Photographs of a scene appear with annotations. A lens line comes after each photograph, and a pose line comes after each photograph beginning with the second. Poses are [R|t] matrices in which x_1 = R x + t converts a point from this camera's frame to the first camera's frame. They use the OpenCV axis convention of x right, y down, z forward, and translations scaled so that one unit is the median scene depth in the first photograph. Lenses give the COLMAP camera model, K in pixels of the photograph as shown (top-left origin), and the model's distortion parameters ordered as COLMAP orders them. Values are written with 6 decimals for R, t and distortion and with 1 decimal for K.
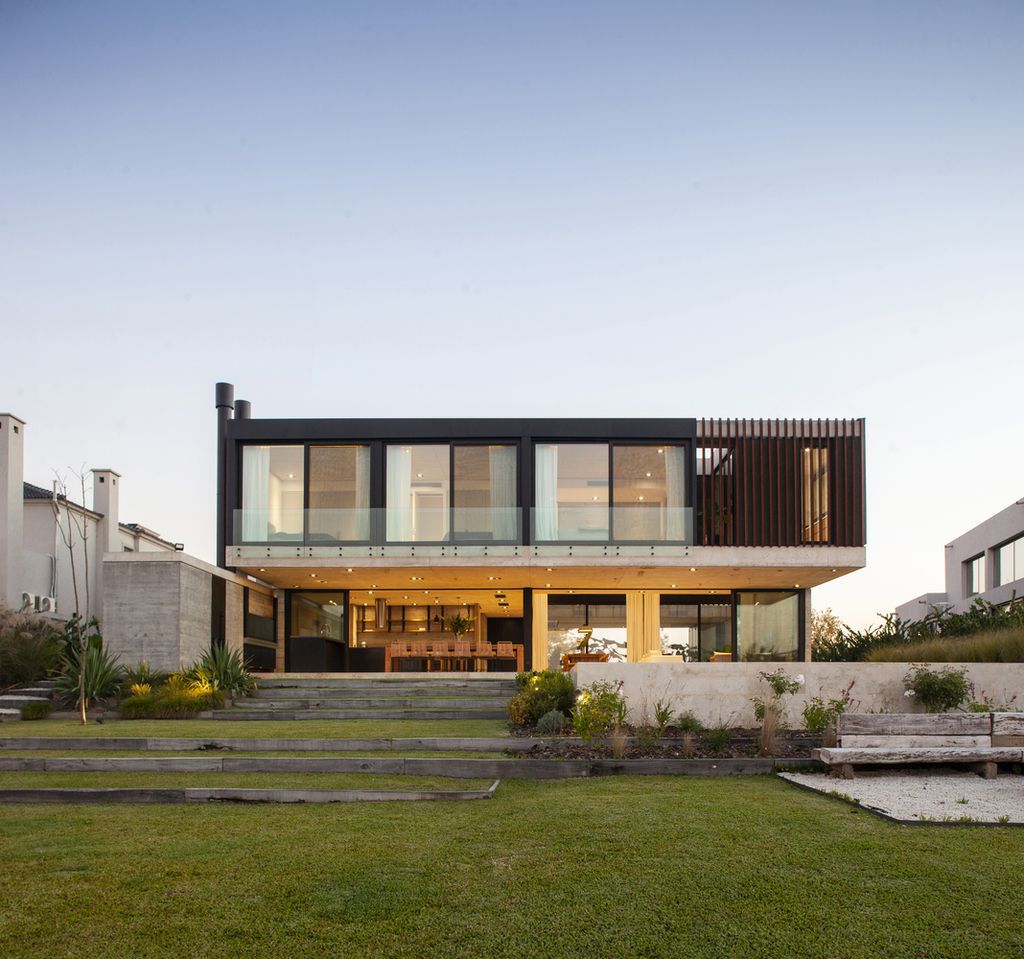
lens RADIAL K [[784.4, 0, 511.8], [0, 784.4, 485.3], [0, 0, 1]] dist [-0.018787, 0.008935]
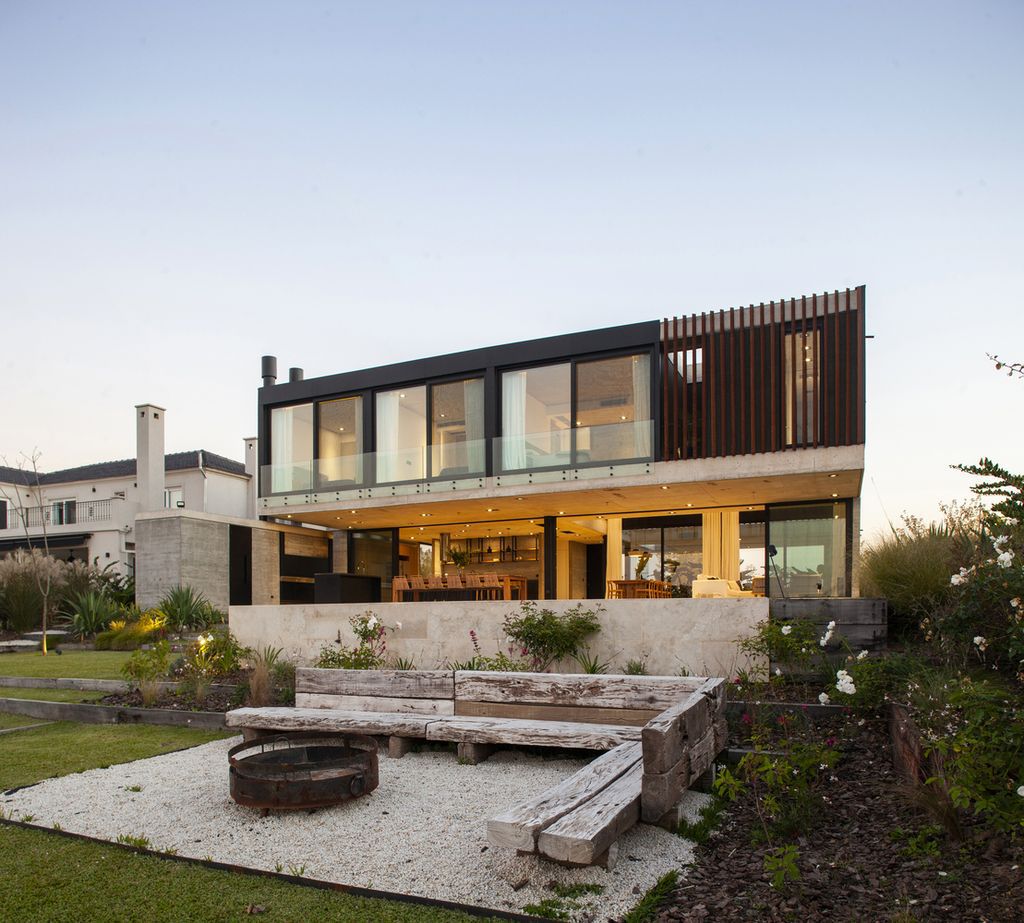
lens RADIAL K [[735.0, 0, 512.0], [0, 735.0, 455.3], [0, 0, 1]] dist [0.004190, -0.014255]
pose [[0.914883, -0.093140, -0.392828, 0.407179], [0.113084, 0.993194, 0.027880, 0.026524], [0.387558, -0.069930, 0.919189, 0.151146]]
